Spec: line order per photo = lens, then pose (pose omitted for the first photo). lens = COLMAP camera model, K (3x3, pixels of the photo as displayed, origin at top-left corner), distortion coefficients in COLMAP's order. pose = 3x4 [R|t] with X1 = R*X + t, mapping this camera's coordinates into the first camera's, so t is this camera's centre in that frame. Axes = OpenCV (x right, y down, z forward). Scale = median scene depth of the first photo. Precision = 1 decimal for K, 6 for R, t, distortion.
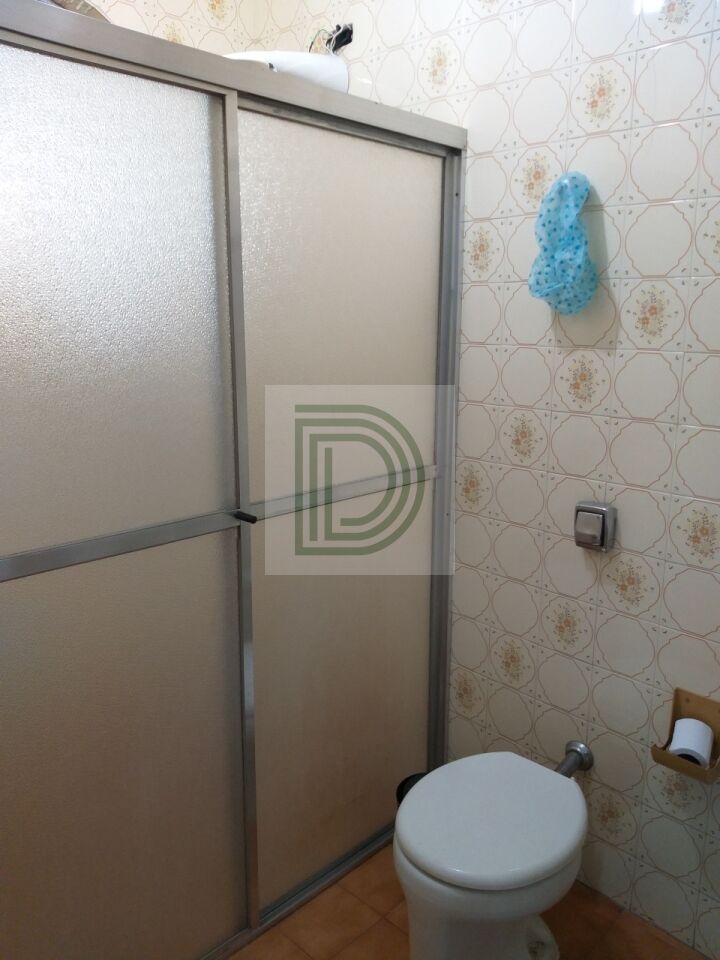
lens RADIAL K [[742.8, 0, 358.2], [0, 742.8, 474.1], [0, 0, 1]] dist [0.068251, -0.133628]
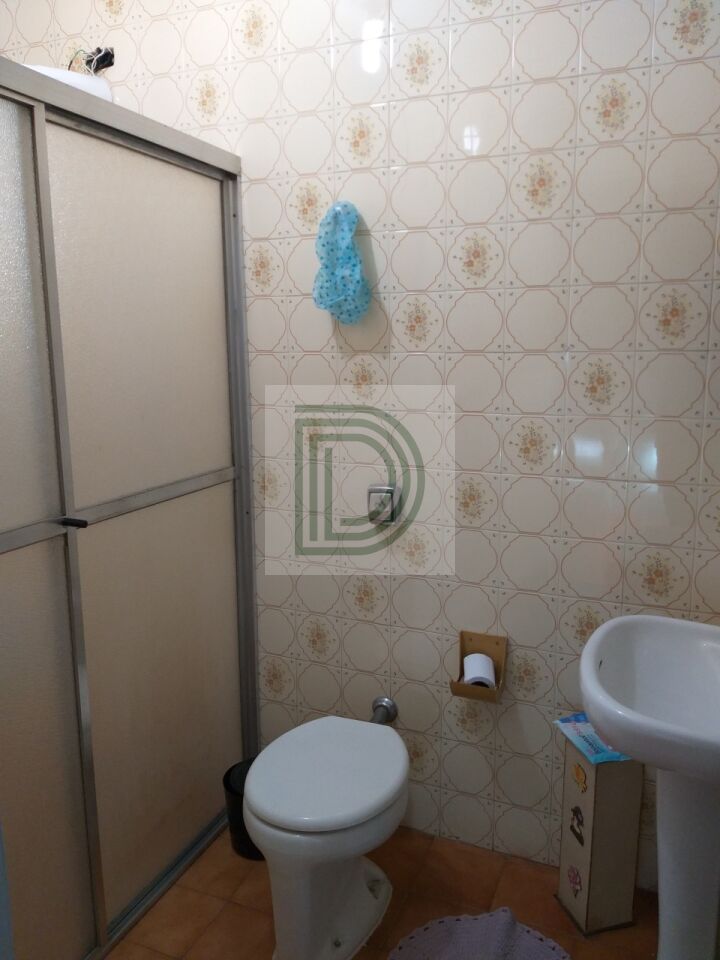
lens RADIAL K [[742.8, 0, 358.2], [0, 742.8, 474.1], [0, 0, 1]] dist [0.068251, -0.133628]
pose [[0.927481, -0.076376, 0.365985, -0.142714], [0.089006, 0.995873, -0.017733, 0.039563], [-0.363121, 0.049021, 0.930452, -0.064321]]
